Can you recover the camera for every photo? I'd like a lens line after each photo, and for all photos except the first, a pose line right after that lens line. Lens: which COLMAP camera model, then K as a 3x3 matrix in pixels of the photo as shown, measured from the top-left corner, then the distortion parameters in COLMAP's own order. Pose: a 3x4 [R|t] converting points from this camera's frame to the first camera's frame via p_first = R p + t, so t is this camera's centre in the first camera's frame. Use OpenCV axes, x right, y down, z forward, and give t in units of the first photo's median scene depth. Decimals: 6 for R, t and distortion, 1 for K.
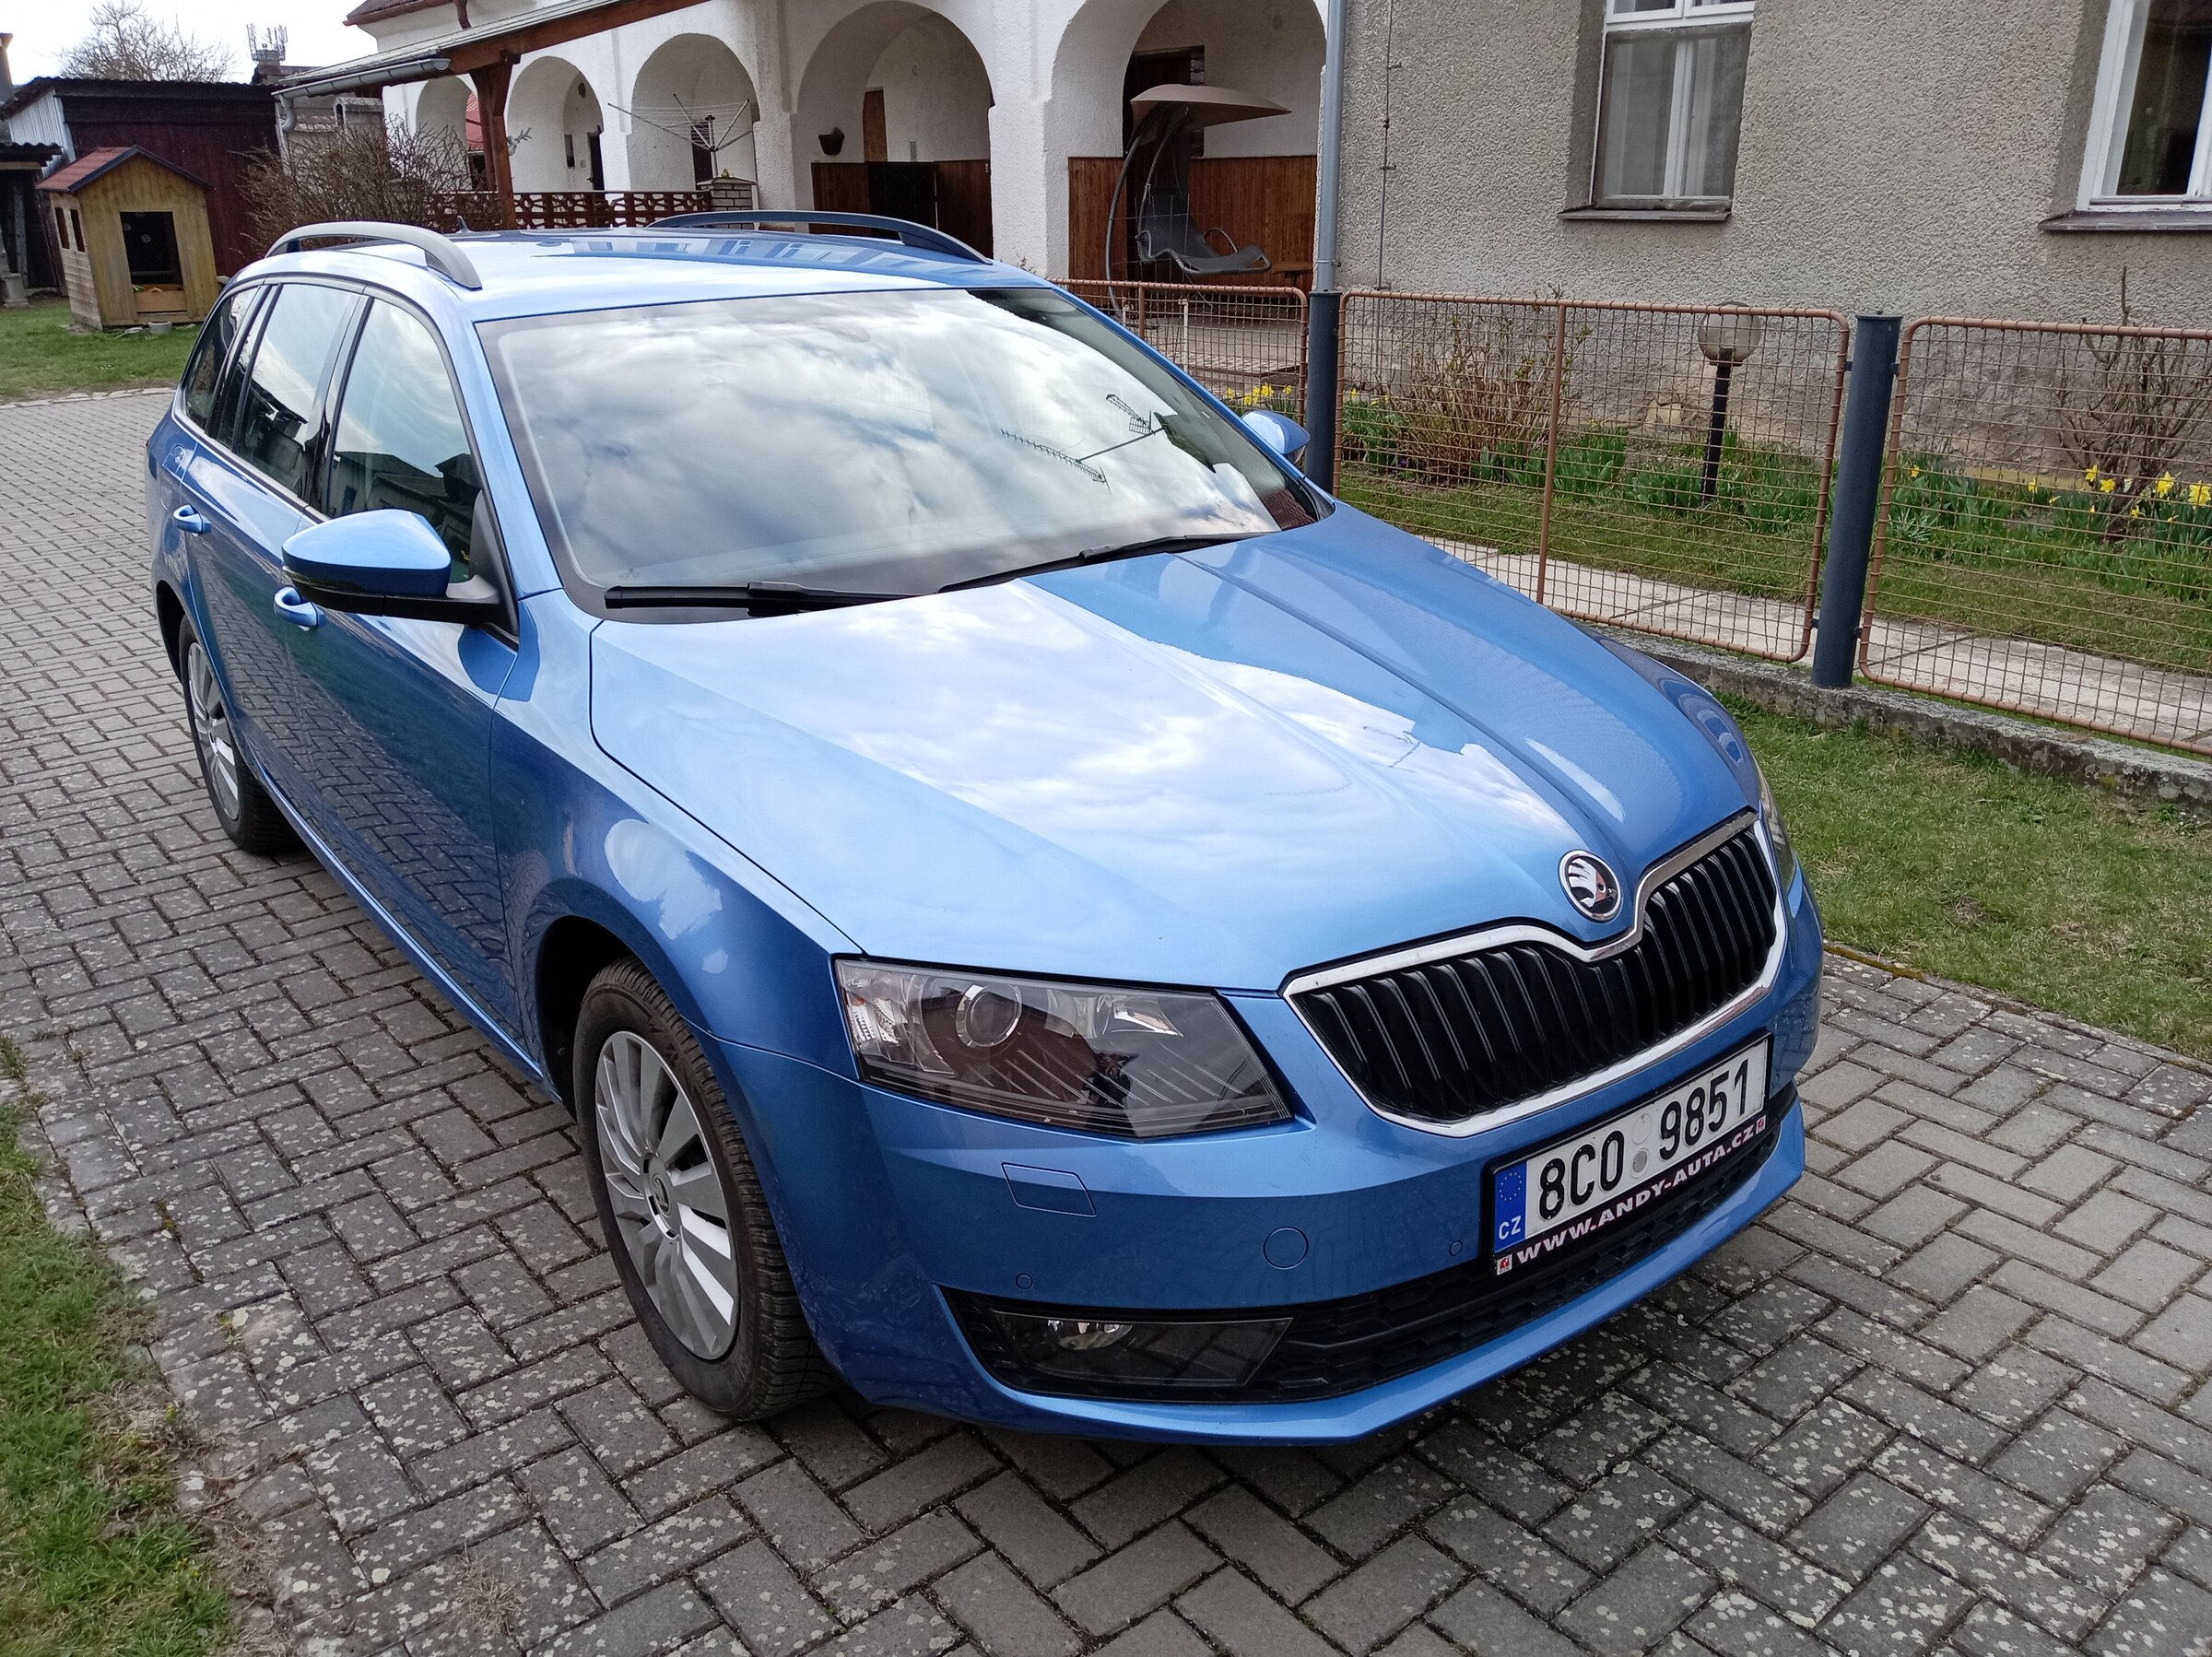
lens RADIAL K [[1738.7, 0, 1130.2], [0, 1738.7, 747.3], [0, 0, 1]] dist [0.100886, -0.176426]
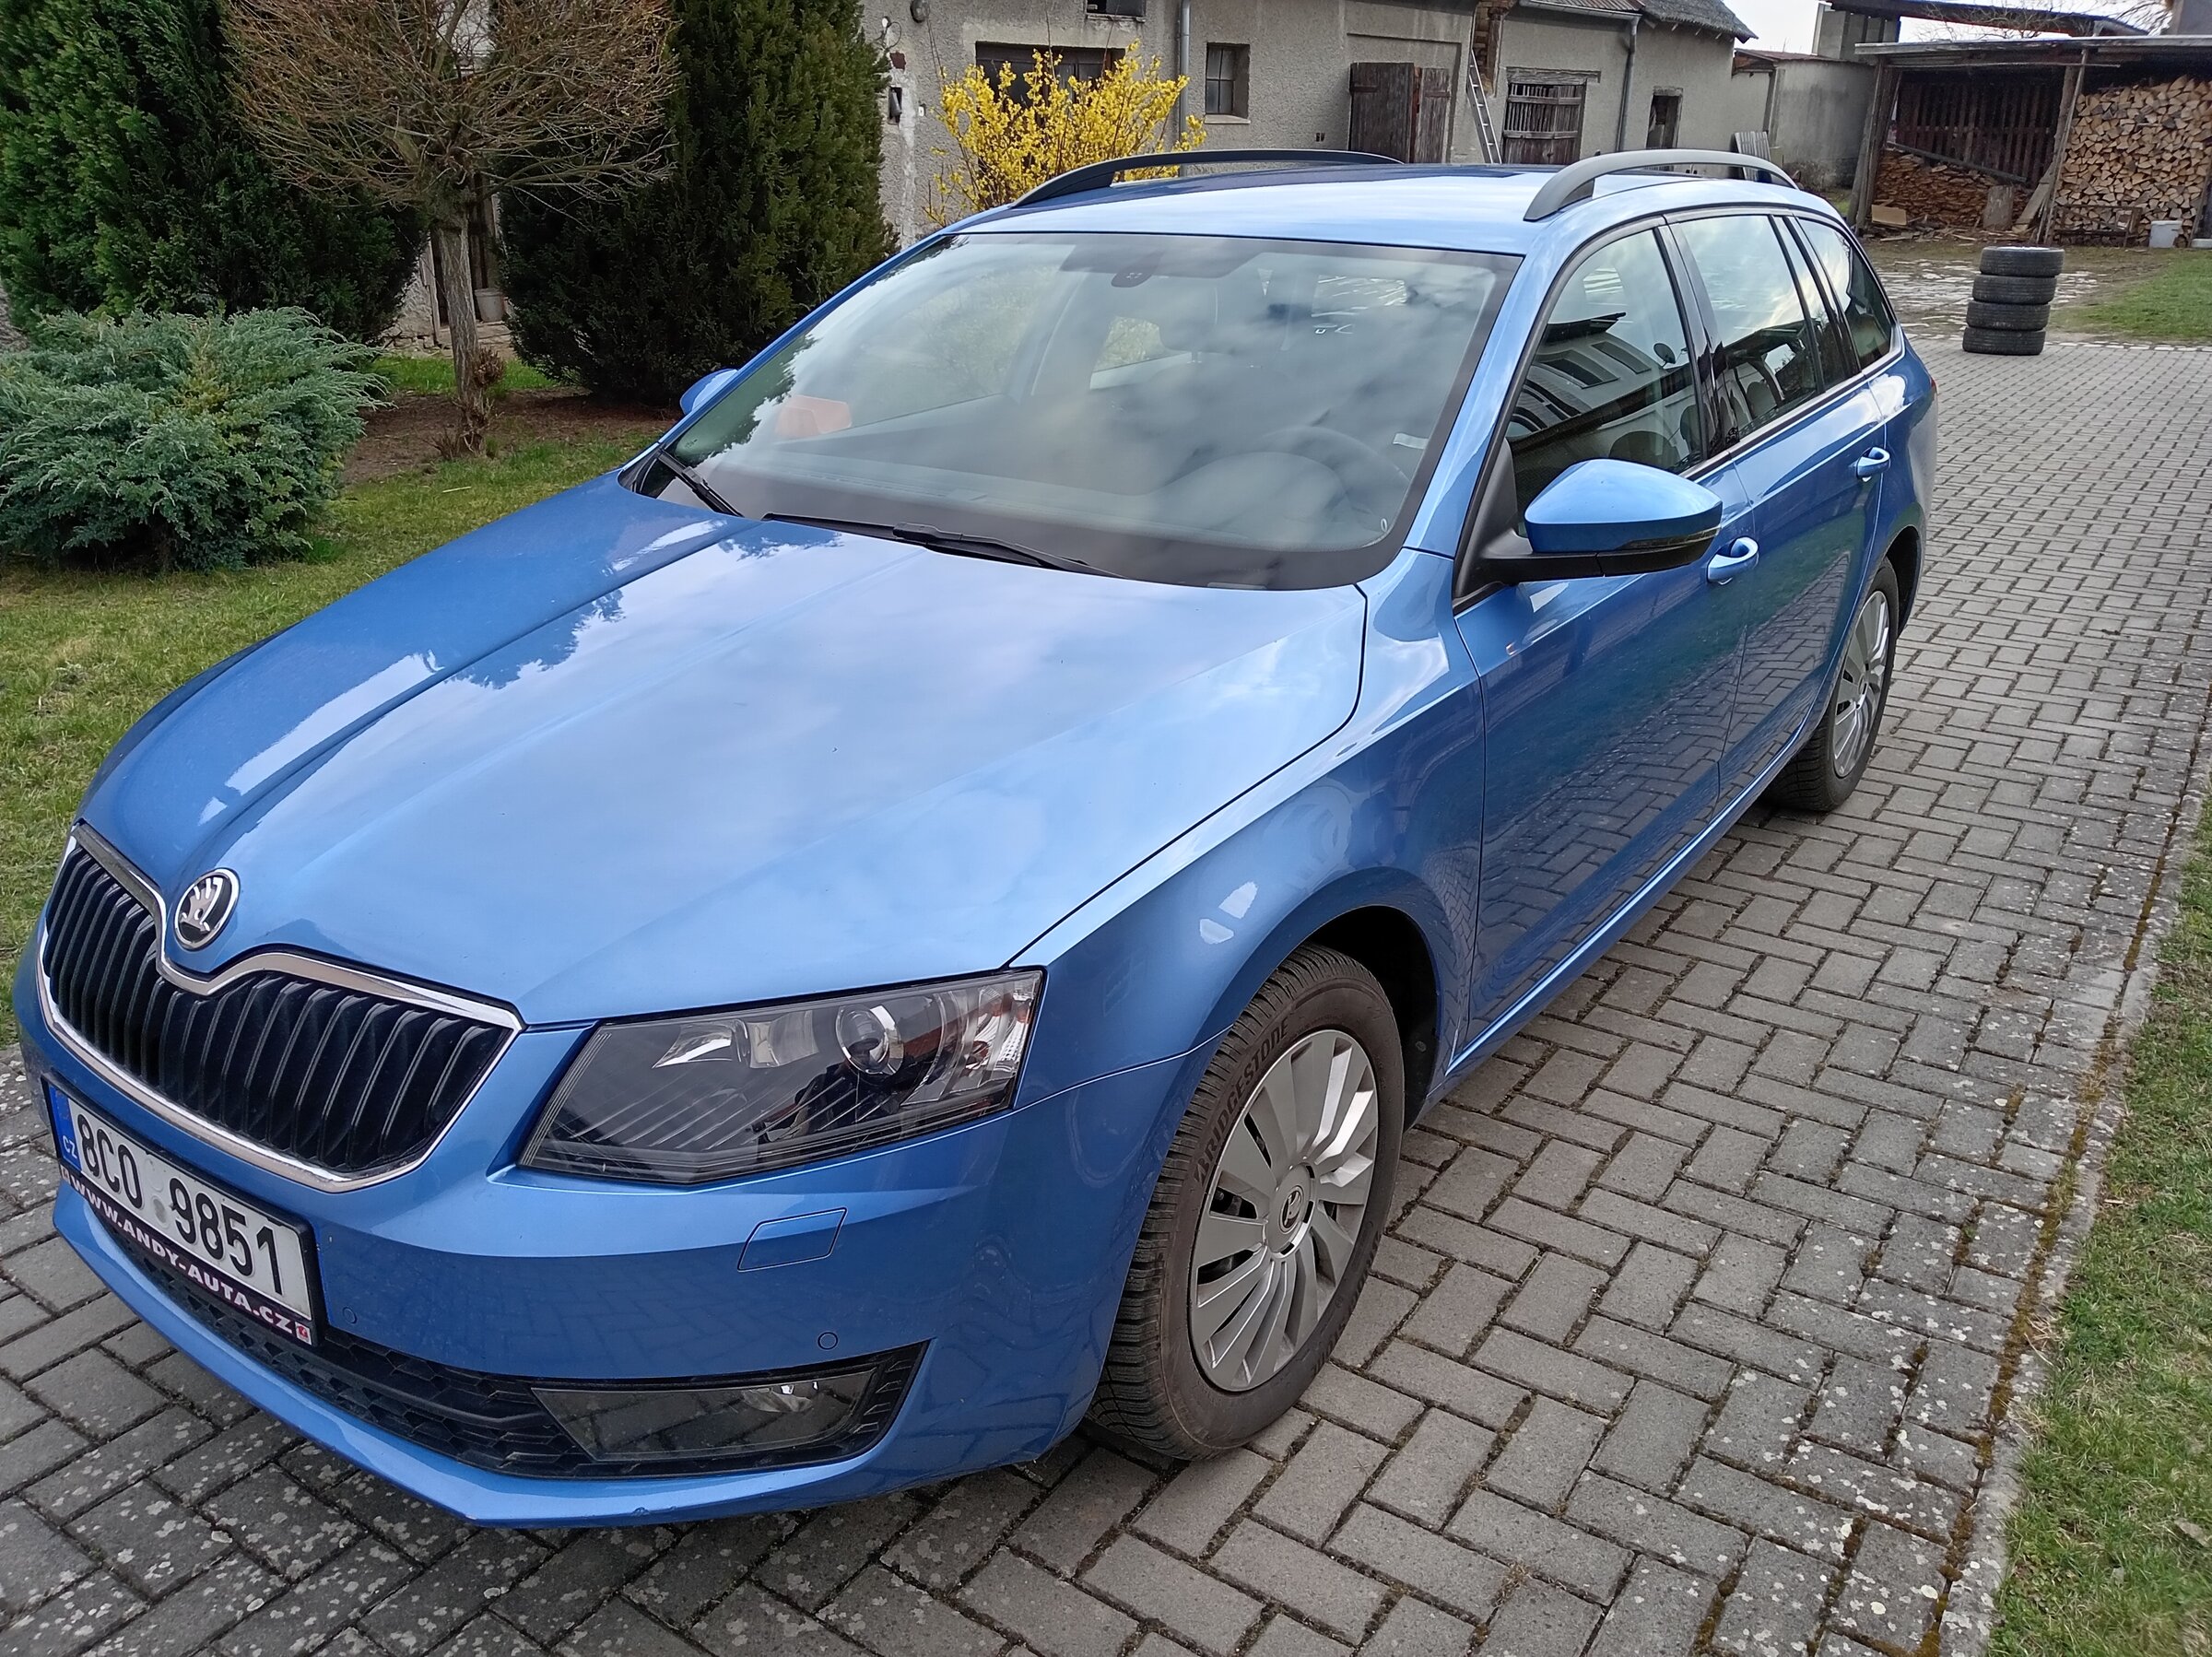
lens RADIAL K [[1798.8, 0, 1113.1], [0, 1798.8, 793.7], [0, 0, 1]] dist [-0.038436, 0.052171]
pose [[0.277450, 0.339218, -0.898862, 1.195235], [-0.296815, 0.920089, 0.255611, -0.344348], [0.913741, 0.195877, 0.355963, 1.098338]]
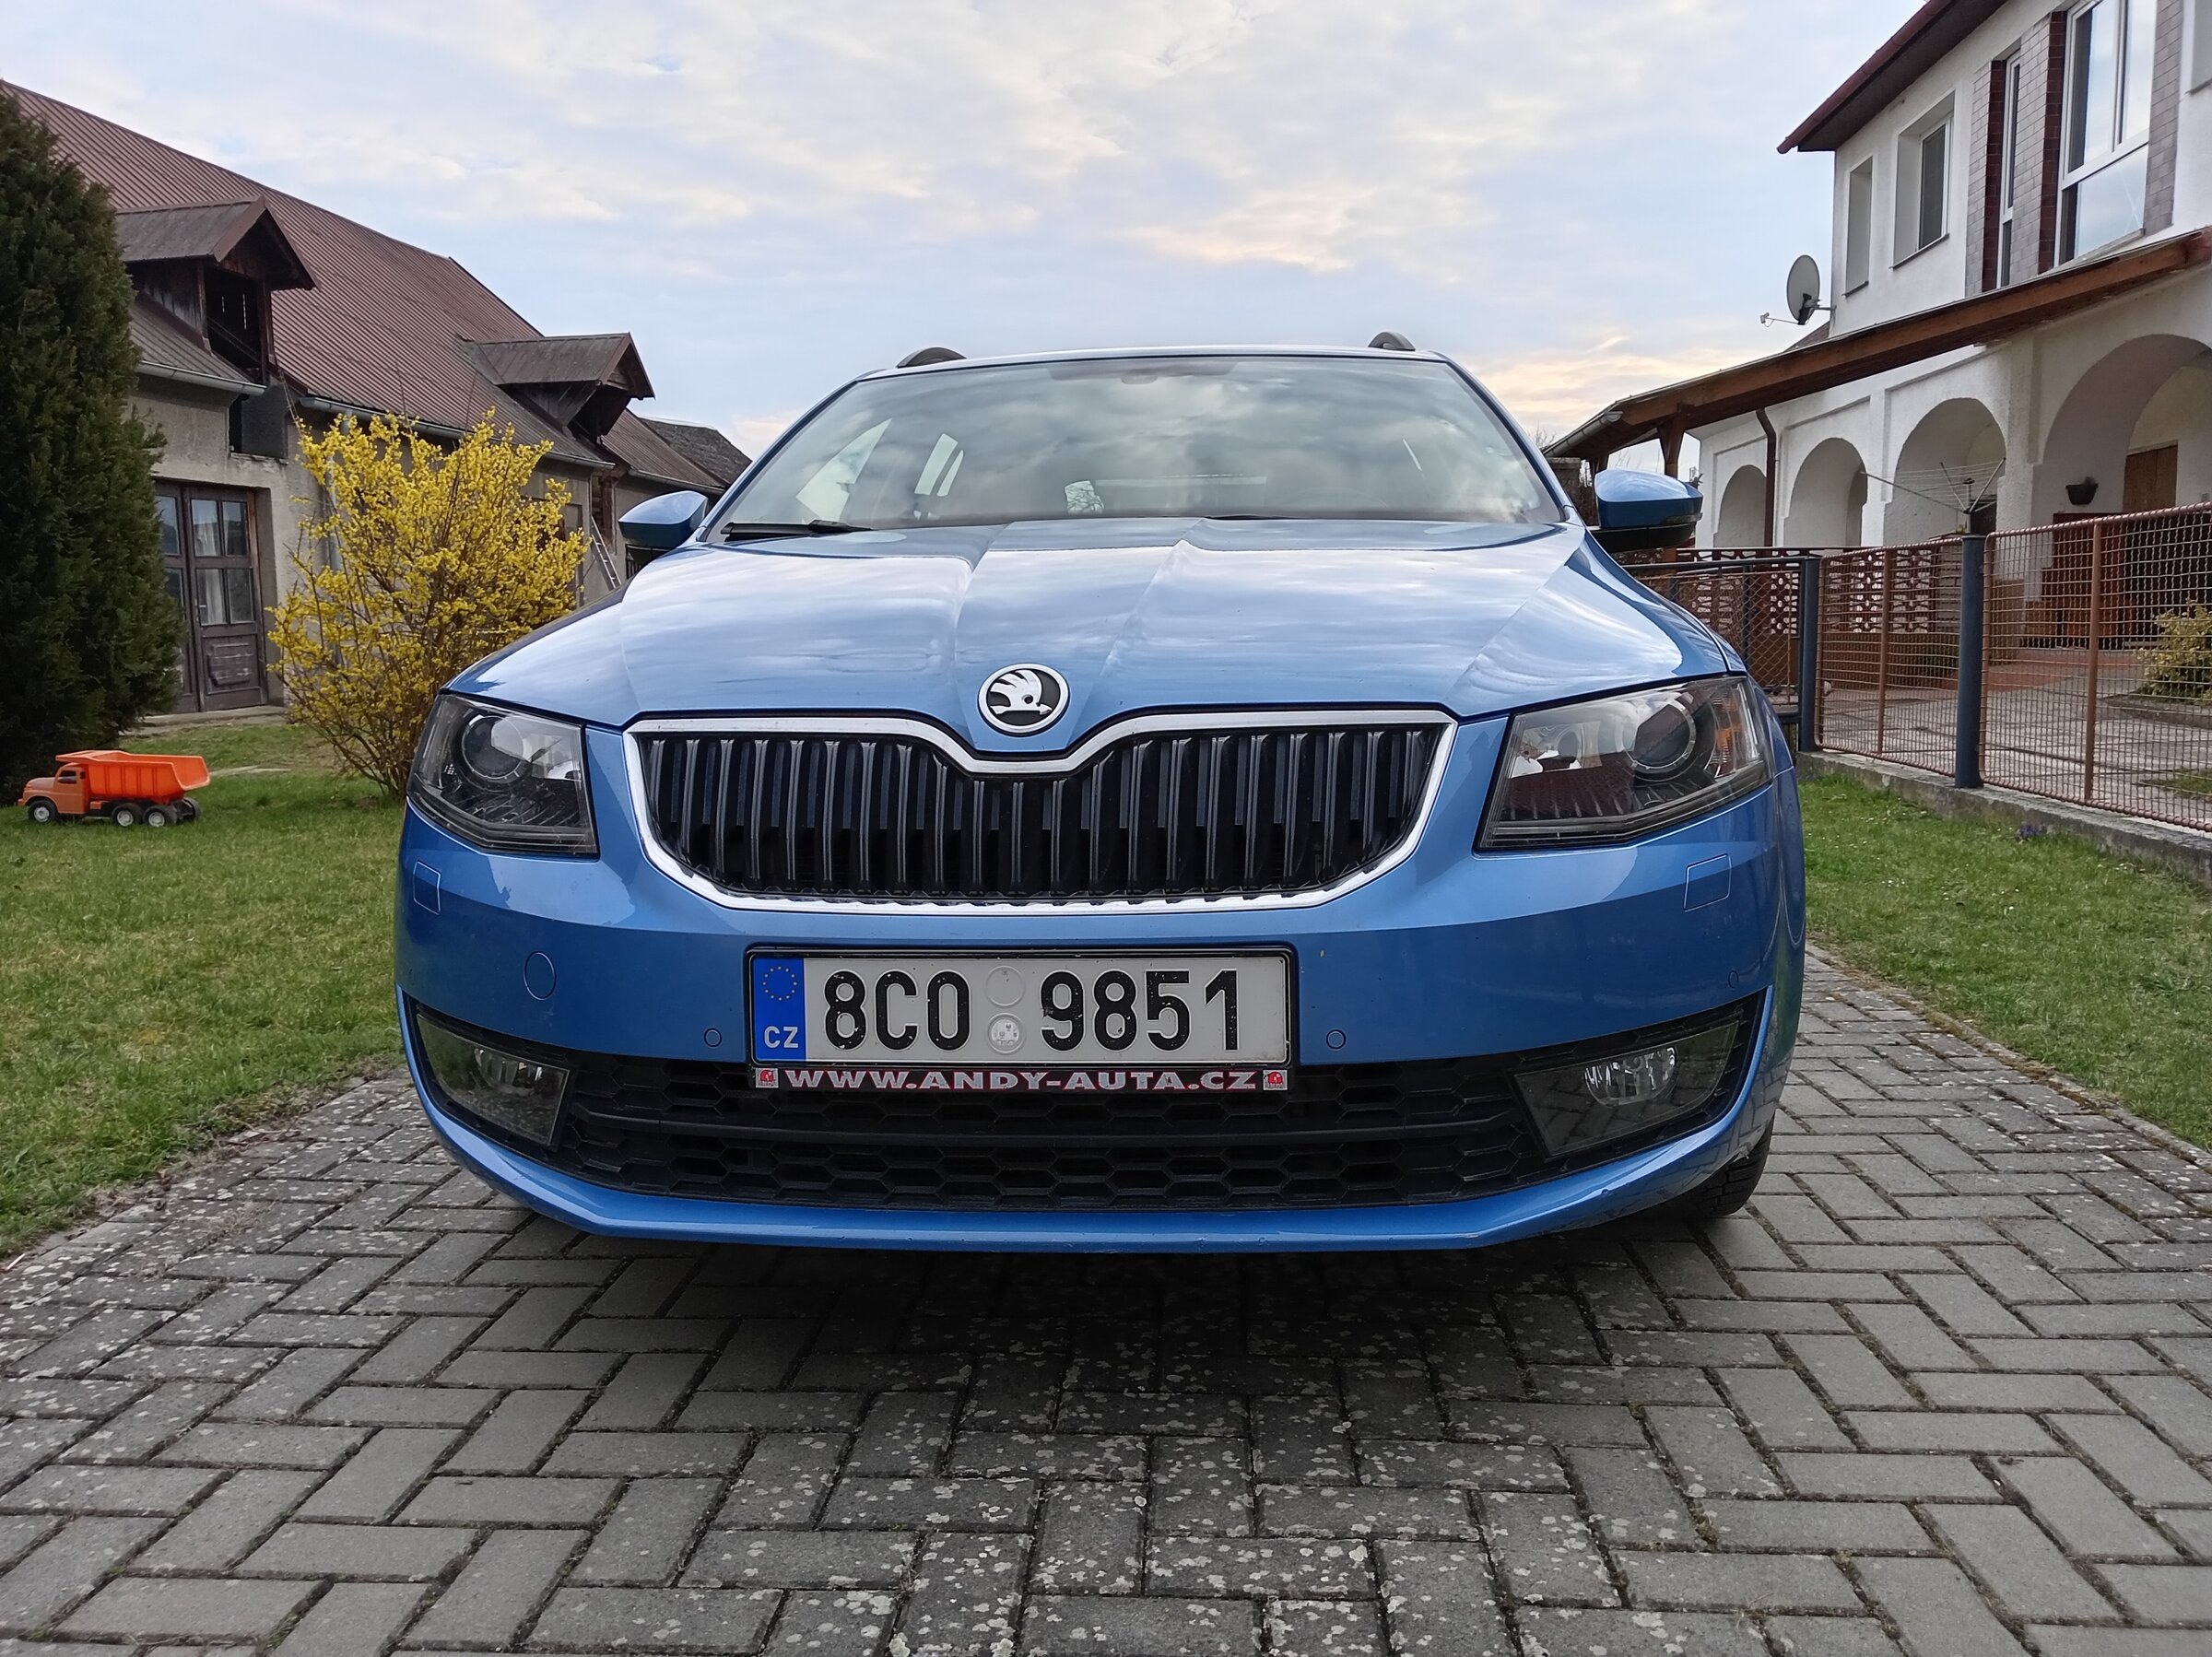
lens RADIAL K [[1738.7, 0, 1130.2], [0, 1738.7, 747.3], [0, 0, 1]] dist [0.100886, -0.176426]
pose [[0.732489, 0.044204, -0.679343, 0.886555], [-0.199661, 0.967957, -0.152297, 0.223276], [0.650842, 0.247194, 0.717844, 0.438215]]
